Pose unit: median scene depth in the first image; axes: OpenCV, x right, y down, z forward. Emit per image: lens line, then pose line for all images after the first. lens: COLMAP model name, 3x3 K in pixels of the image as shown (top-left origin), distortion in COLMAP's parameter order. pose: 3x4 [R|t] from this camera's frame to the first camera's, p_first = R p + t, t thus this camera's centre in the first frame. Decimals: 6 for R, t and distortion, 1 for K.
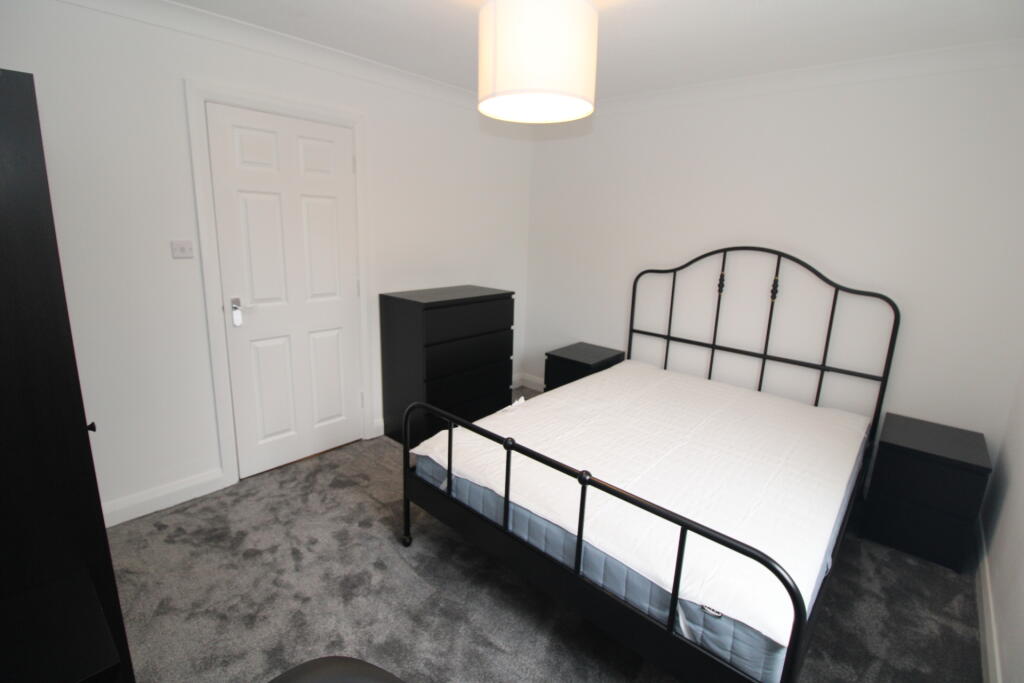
lens RADIAL K [[481.1, 0, 510.8], [0, 481.1, 327.6], [0, 0, 1]] dist [-0.002011, -0.000962]
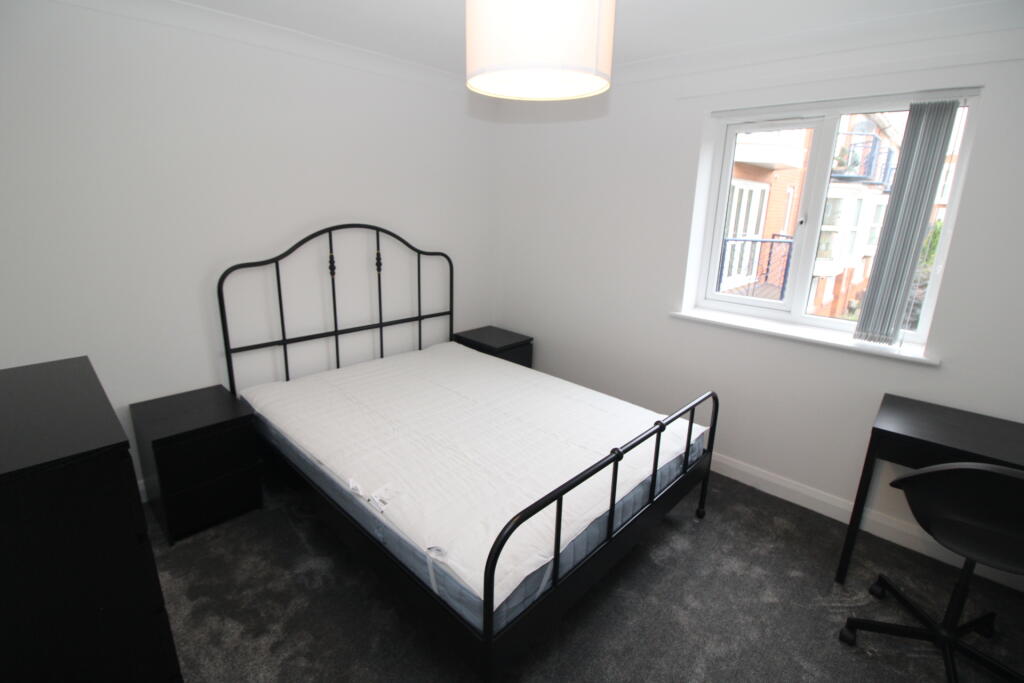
lens RADIAL K [[481.1, 0, 510.8], [0, 481.1, 327.6], [0, 0, 1]] dist [-0.002011, -0.000962]
pose [[0.013763, -0.250227, 0.968089, -0.525995], [0.221626, 0.944863, 0.241073, -0.132230], [-0.975035, 0.211236, 0.068461, 0.648877]]
